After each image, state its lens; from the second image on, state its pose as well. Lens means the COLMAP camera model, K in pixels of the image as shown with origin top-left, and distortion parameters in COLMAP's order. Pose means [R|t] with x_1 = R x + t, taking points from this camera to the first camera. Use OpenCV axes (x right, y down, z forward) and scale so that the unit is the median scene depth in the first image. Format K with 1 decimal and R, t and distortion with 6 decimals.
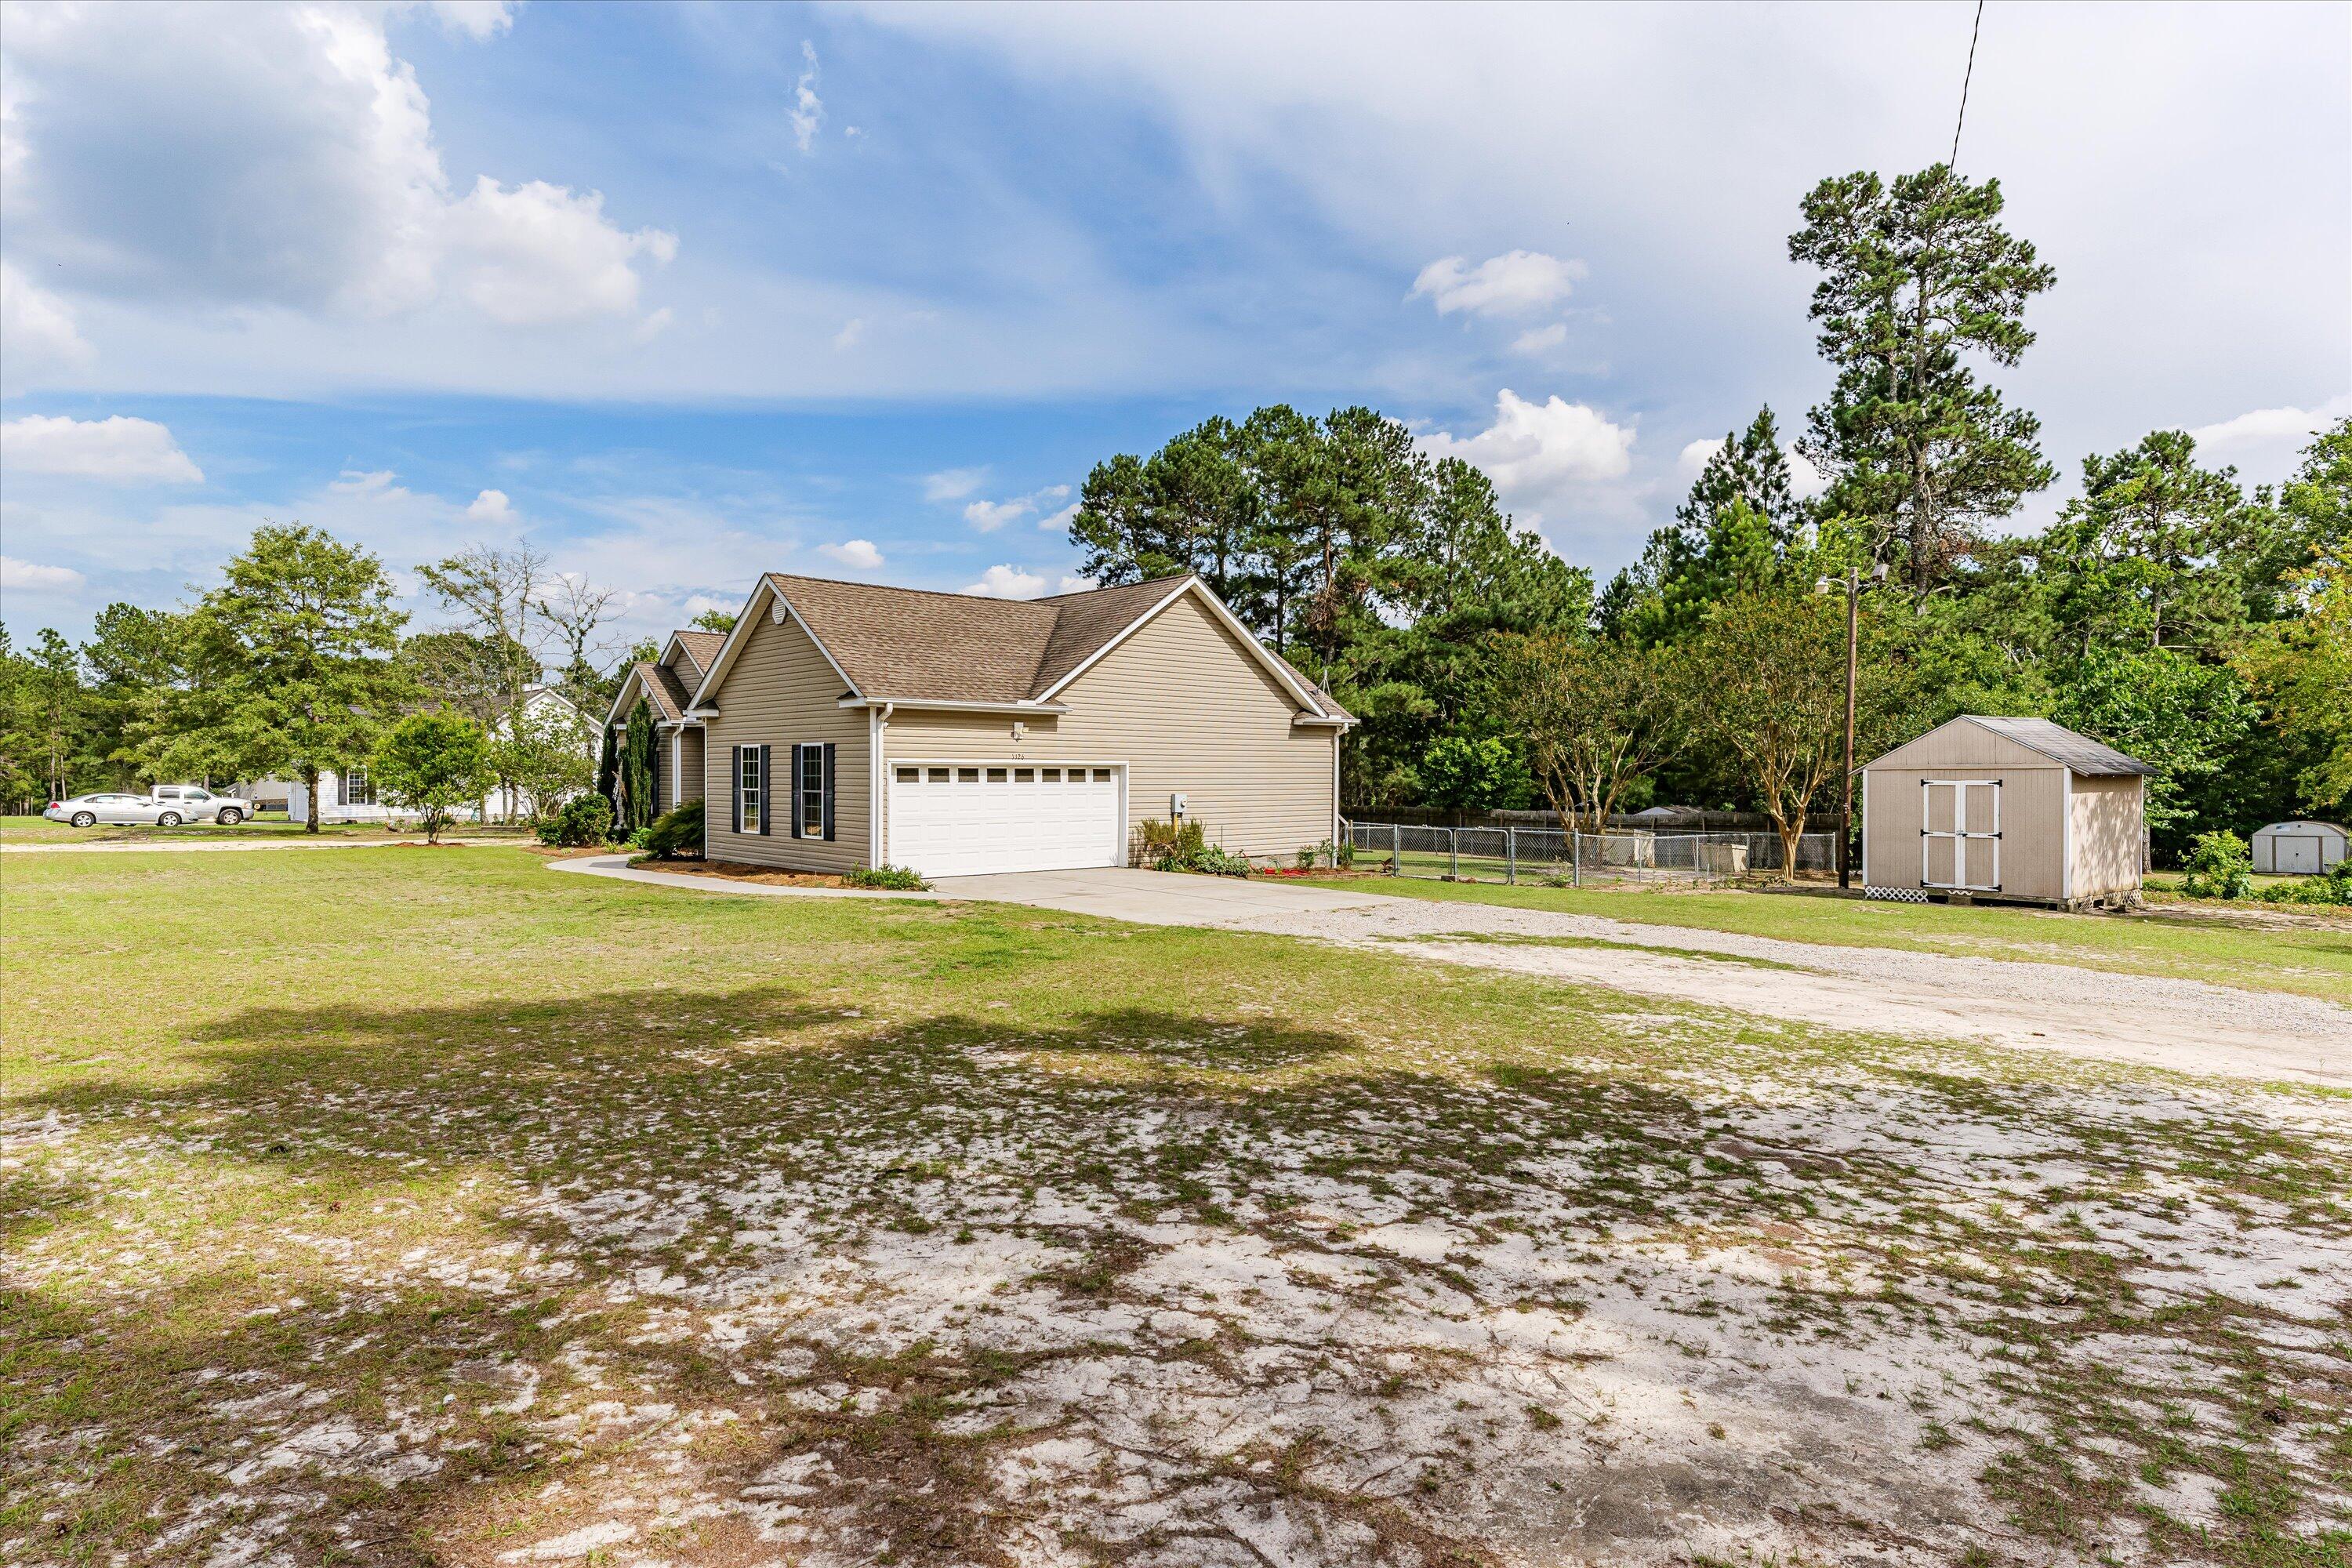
lens RADIAL K [[1838.3, 0, 1198.9], [0, 1838.3, 752.5], [0, 0, 1]] dist [0.000353, -0.001181]
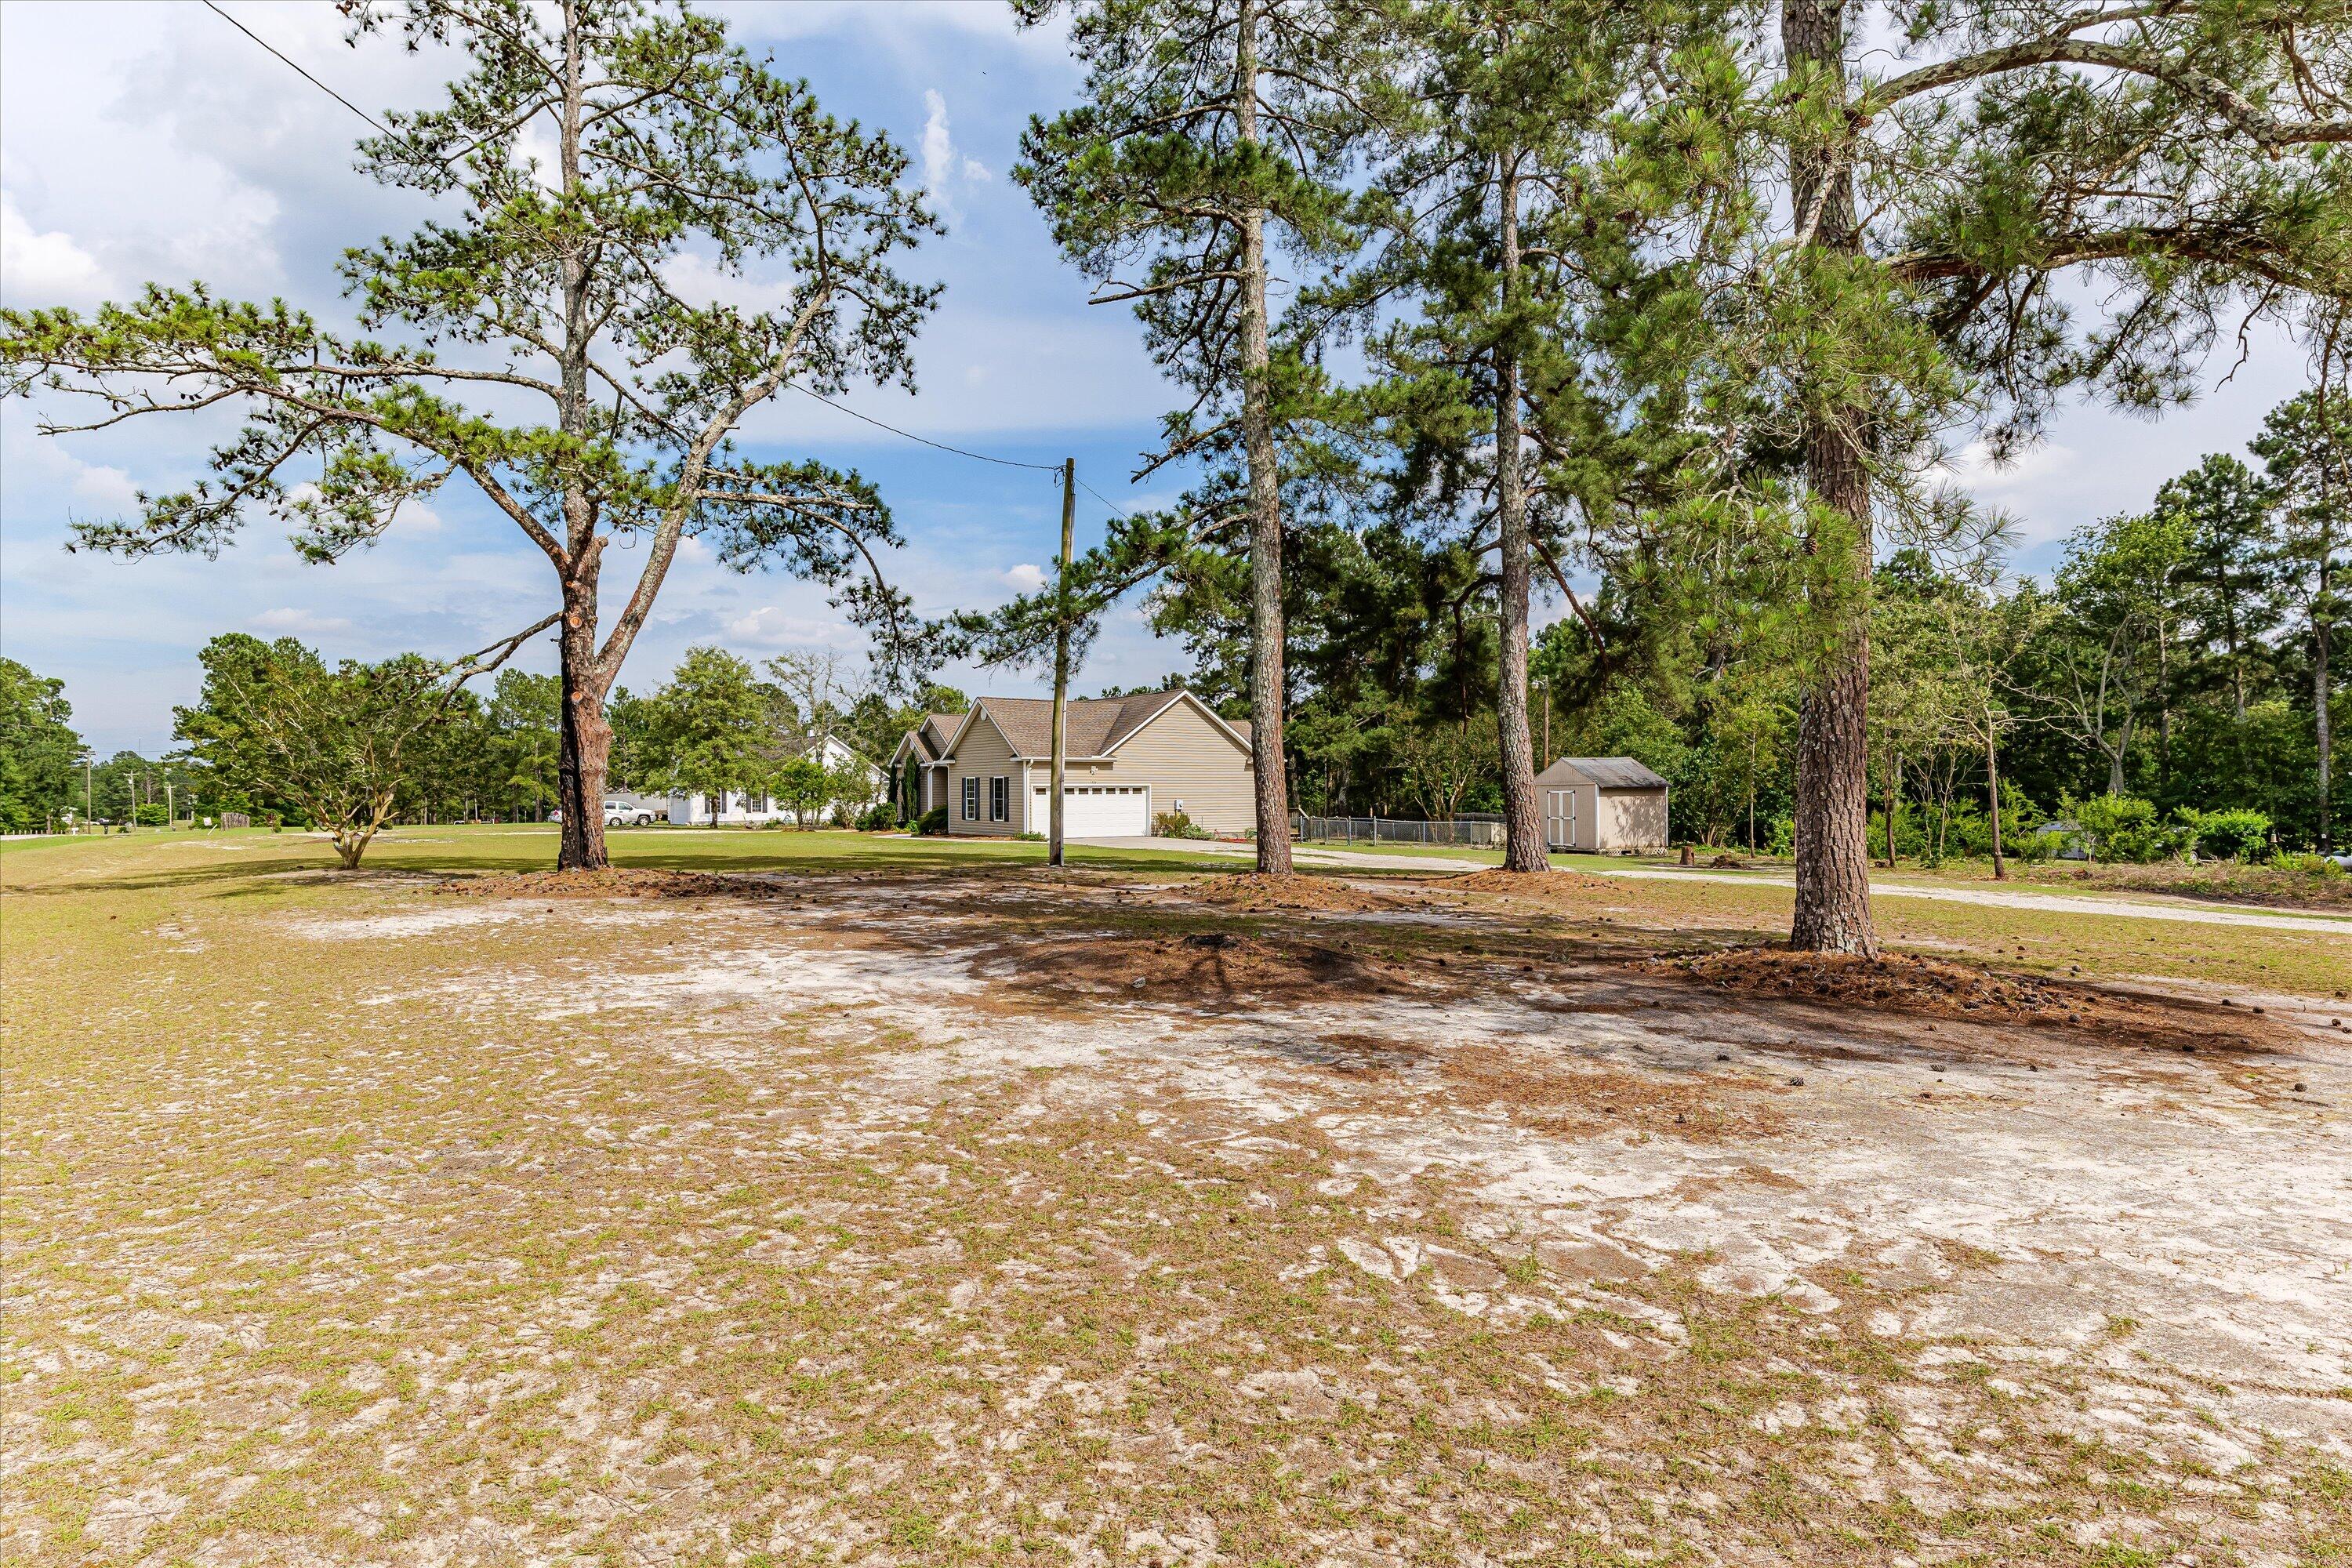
lens RADIAL K [[1838.3, 0, 1198.9], [0, 1838.3, 752.5], [0, 0, 1]] dist [0.000353, -0.001181]
pose [[0.993552, -0.007830, -0.113105, 0.240953], [0.006870, 0.999937, -0.008881, -0.011454], [0.113168, 0.008047, 0.993543, -1.003271]]
